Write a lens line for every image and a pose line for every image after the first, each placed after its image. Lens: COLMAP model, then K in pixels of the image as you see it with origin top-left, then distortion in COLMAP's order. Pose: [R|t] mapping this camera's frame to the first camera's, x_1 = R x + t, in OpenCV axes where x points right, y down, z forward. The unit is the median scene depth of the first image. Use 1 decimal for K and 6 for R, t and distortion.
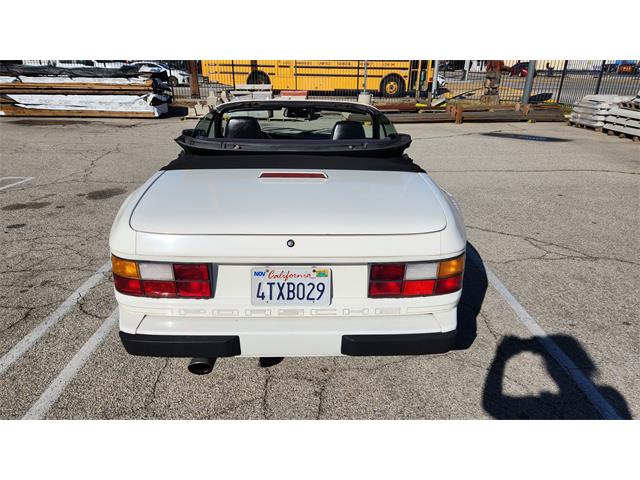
lens RADIAL K [[427.9, 0, 320.0], [0, 427.9, 240.0], [0, 0, 1]] dist [0.075708, -0.060781]
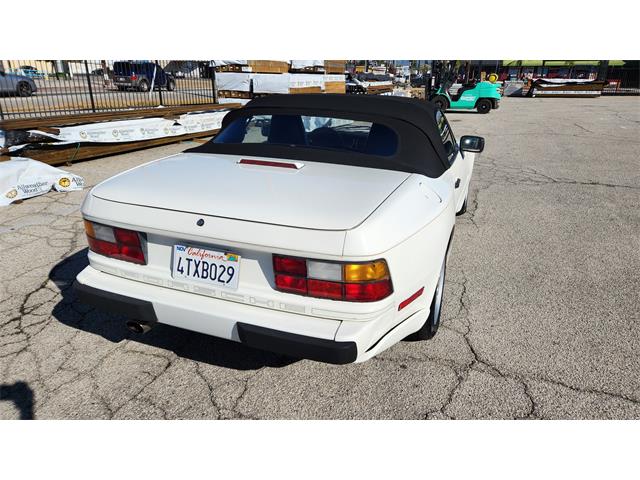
lens RADIAL K [[427.9, 0, 320.0], [0, 427.9, 240.0], [0, 0, 1]] dist [0.075708, -0.060781]
pose [[0.920678, 0.133876, -0.366646, 0.555271], [-0.139035, 0.990209, 0.012434, -0.003278], [0.364721, 0.039529, 0.930278, 0.137676]]
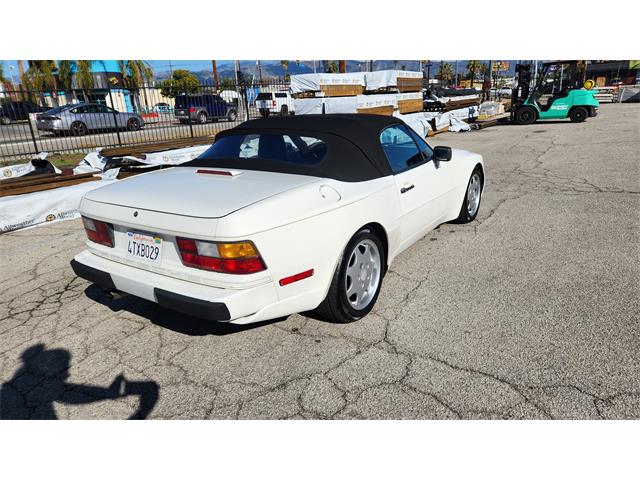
lens RADIAL K [[427.9, 0, 320.0], [0, 427.9, 240.0], [0, 0, 1]] dist [0.075708, -0.060781]
pose [[0.807526, 0.128038, -0.575768, 1.195602], [-0.153988, 0.988066, 0.003753, -0.006620], [0.569377, 0.085630, 0.817605, 0.180126]]
